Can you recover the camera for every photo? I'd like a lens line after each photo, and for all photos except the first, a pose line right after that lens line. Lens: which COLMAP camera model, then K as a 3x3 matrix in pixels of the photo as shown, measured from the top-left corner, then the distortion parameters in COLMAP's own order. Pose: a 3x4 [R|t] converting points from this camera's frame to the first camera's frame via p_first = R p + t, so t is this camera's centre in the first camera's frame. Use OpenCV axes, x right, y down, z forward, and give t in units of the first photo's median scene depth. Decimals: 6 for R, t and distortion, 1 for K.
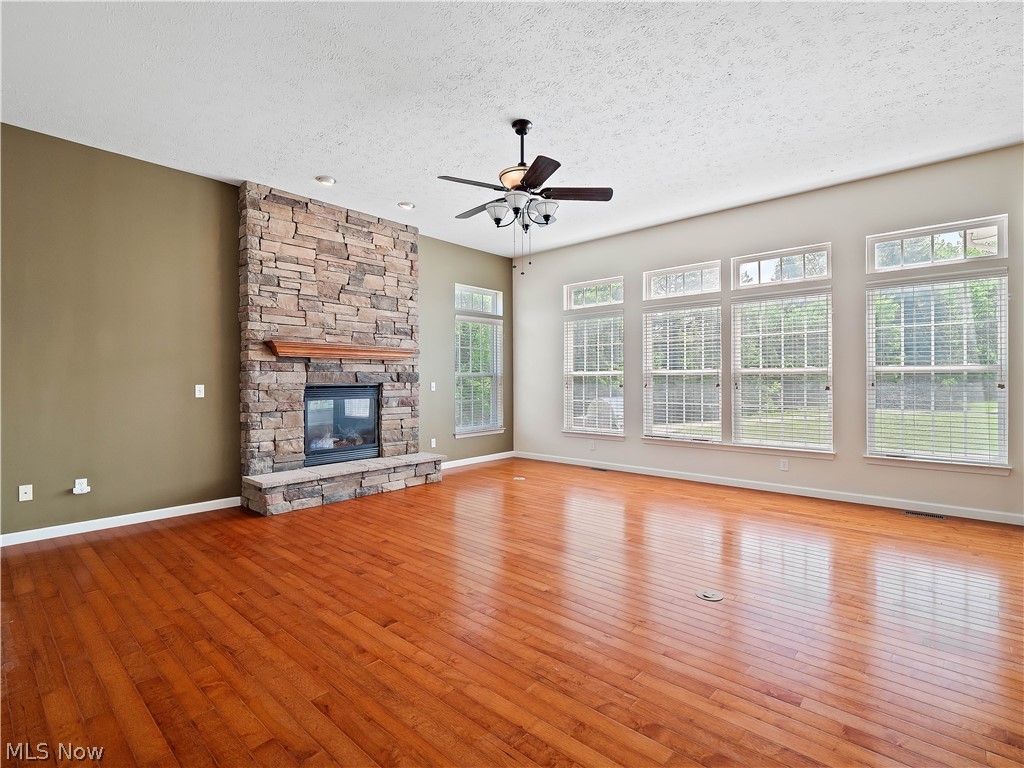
lens RADIAL K [[495.4, 0, 512.1], [0, 495.4, 378.7], [0, 0, 1]] dist [0.000576, -0.000743]
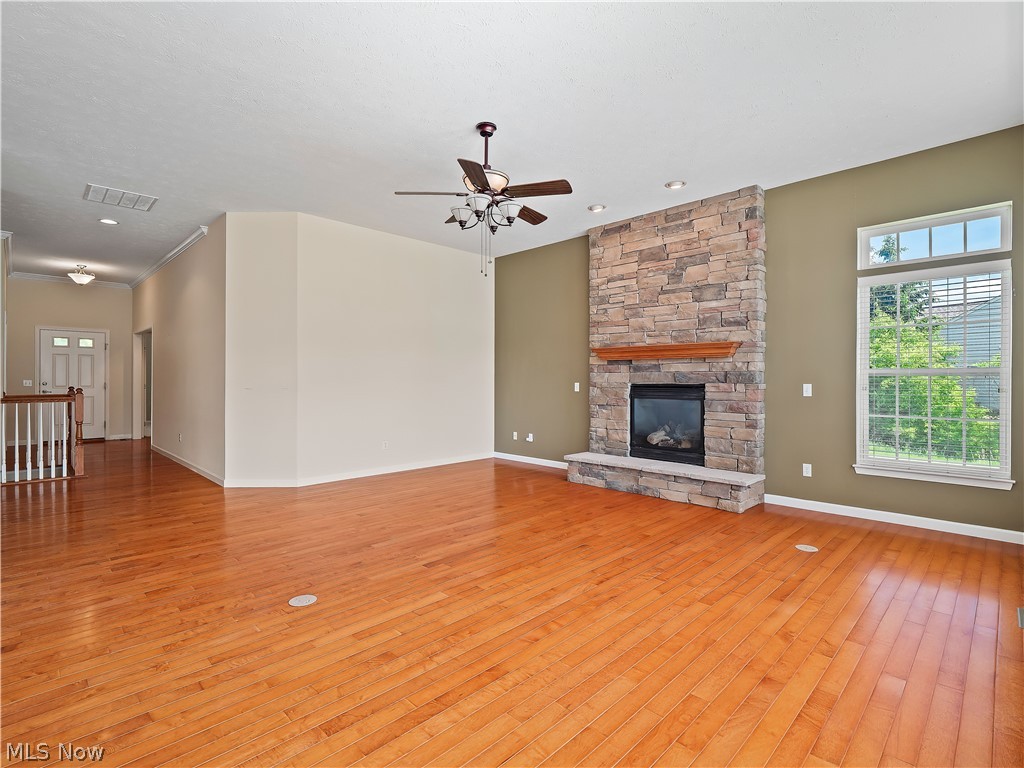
lens RADIAL K [[495.4, 0, 512.1], [0, 495.4, 378.7], [0, 0, 1]] dist [0.000576, -0.000743]
pose [[-0.058079, 0.002728, -0.998308, 0.653581], [0.000600, 0.999996, 0.002698, -0.002693], [0.998312, -0.000442, -0.058080, 0.712208]]
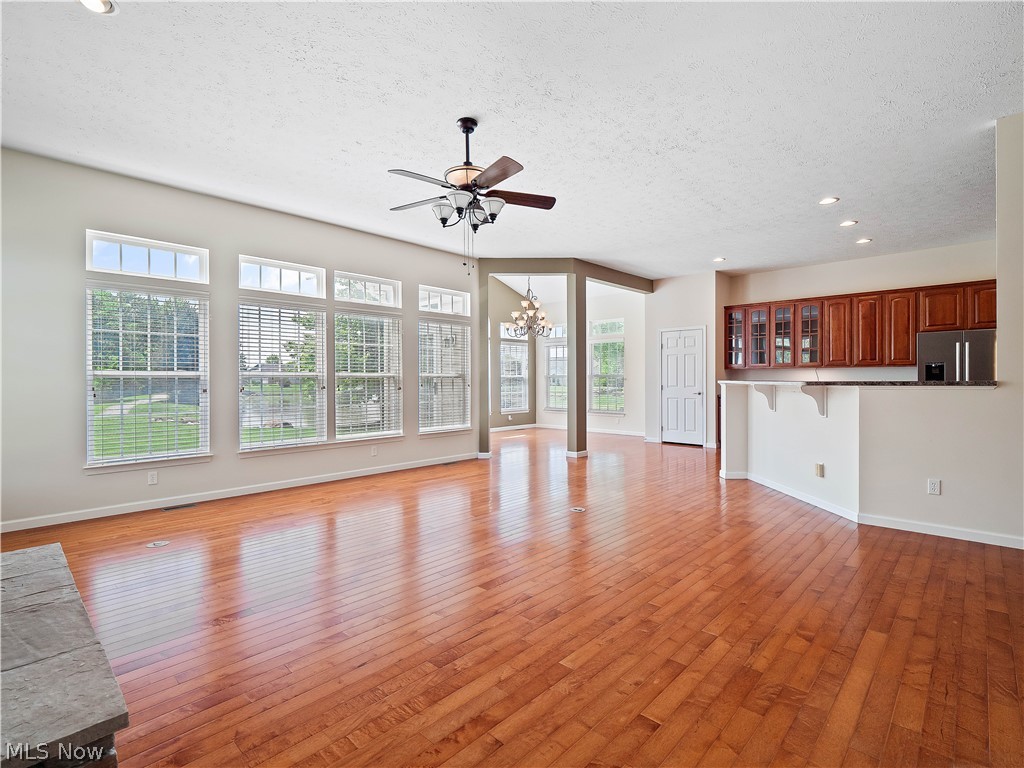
lens RADIAL K [[495.4, 0, 512.1], [0, 495.4, 378.7], [0, 0, 1]] dist [0.000576, -0.000743]
pose [[0.023096, 0.006848, 0.999710, -0.618356], [0.003520, 0.999970, -0.006931, 0.002580], [-0.999727, 0.003680, 0.023072, 0.570032]]
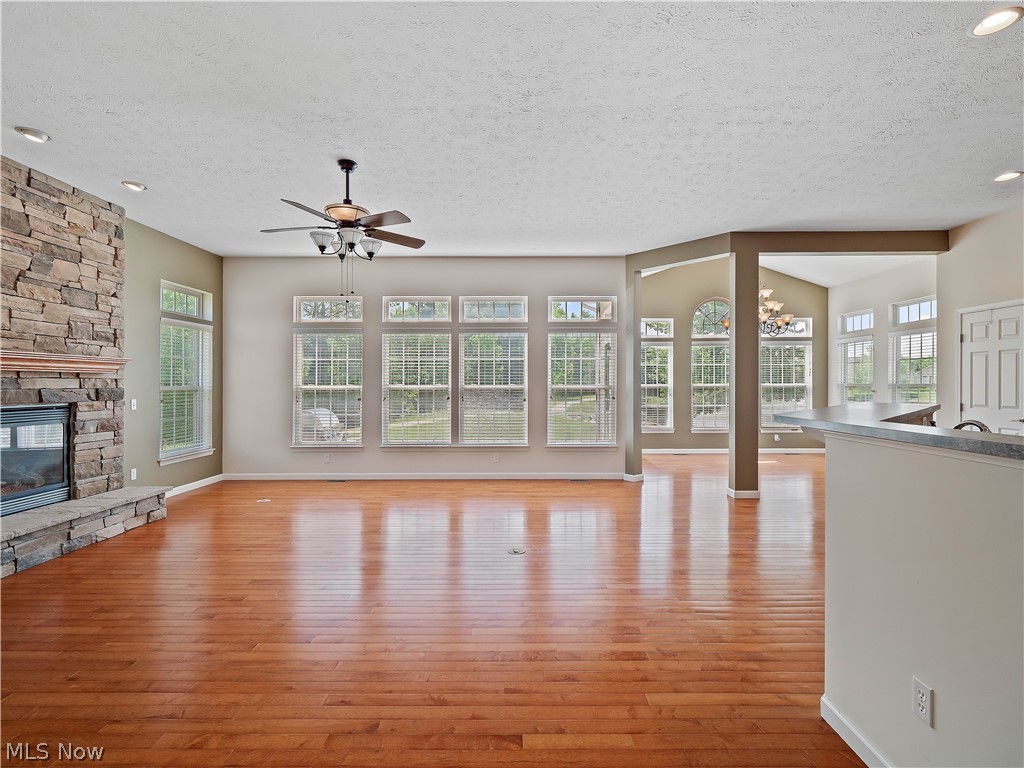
lens RADIAL K [[501.5, 0, 525.6], [0, 501.5, 380.2], [0, 0, 1]] dist [-0.000810, -0.001252]
pose [[0.740793, 0.007558, 0.671691, -0.270218], [-0.002572, 0.999961, -0.008414, -0.021139], [-0.671728, 0.004505, 0.740784, -0.043410]]
